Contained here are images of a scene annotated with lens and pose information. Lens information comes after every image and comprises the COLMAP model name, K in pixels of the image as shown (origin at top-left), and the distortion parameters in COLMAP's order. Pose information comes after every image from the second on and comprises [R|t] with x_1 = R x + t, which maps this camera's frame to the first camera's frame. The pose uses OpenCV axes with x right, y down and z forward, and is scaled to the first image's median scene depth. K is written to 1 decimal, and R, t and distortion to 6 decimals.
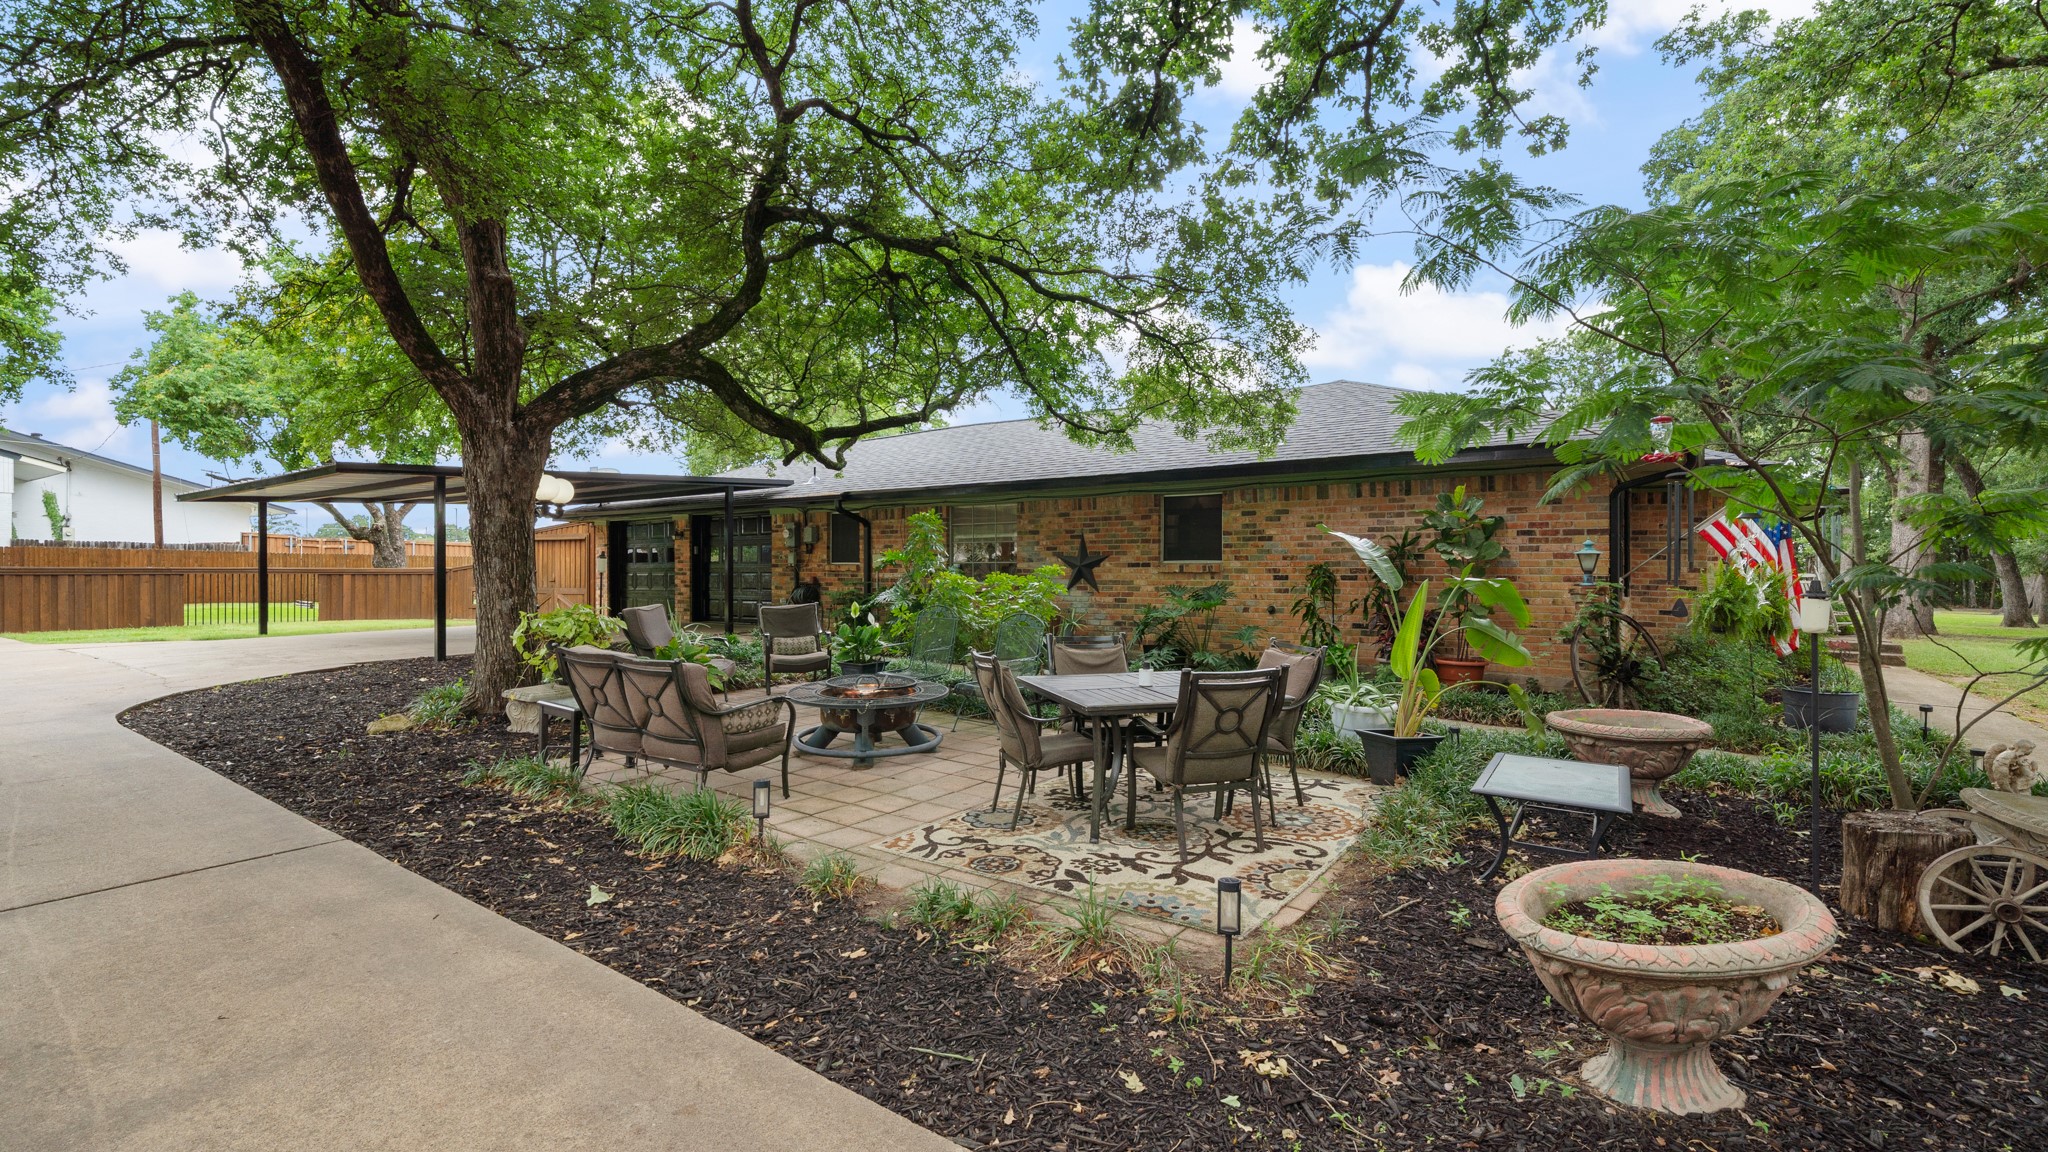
lens RADIAL K [[934.5, 0, 1031.1], [0, 934.5, 577.5], [0, 0, 1]] dist [-0.000788, 0.000365]
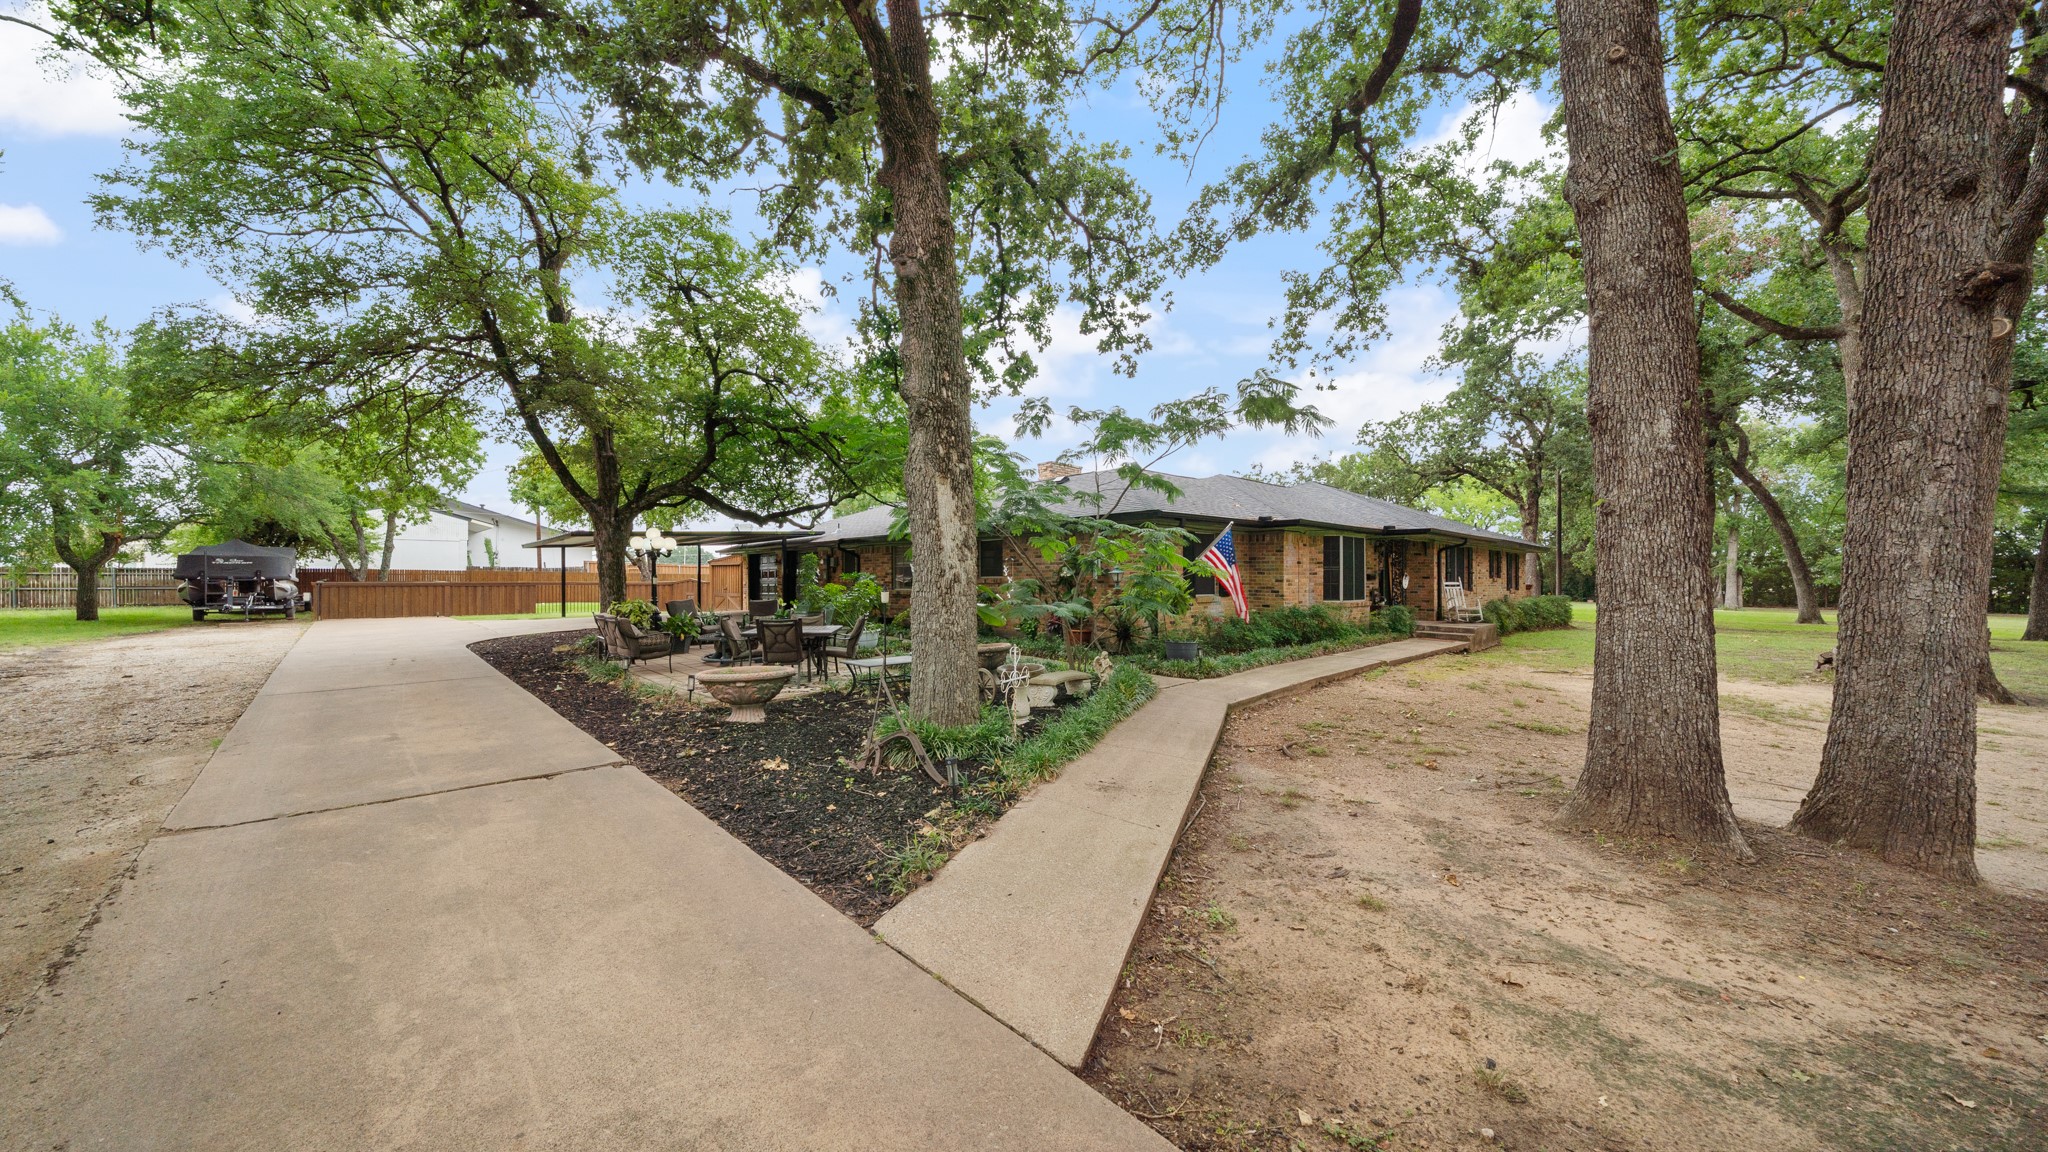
lens RADIAL K [[714.8, 0, 1023.6], [0, 714.8, 583.0], [0, 0, 1]] dist [-0.003091, -0.000108]
pose [[0.983095, -0.003578, -0.183063, 0.379049], [0.002721, 0.999984, -0.004935, 0.001052], [0.183078, 0.004353, 0.983089, -0.267579]]
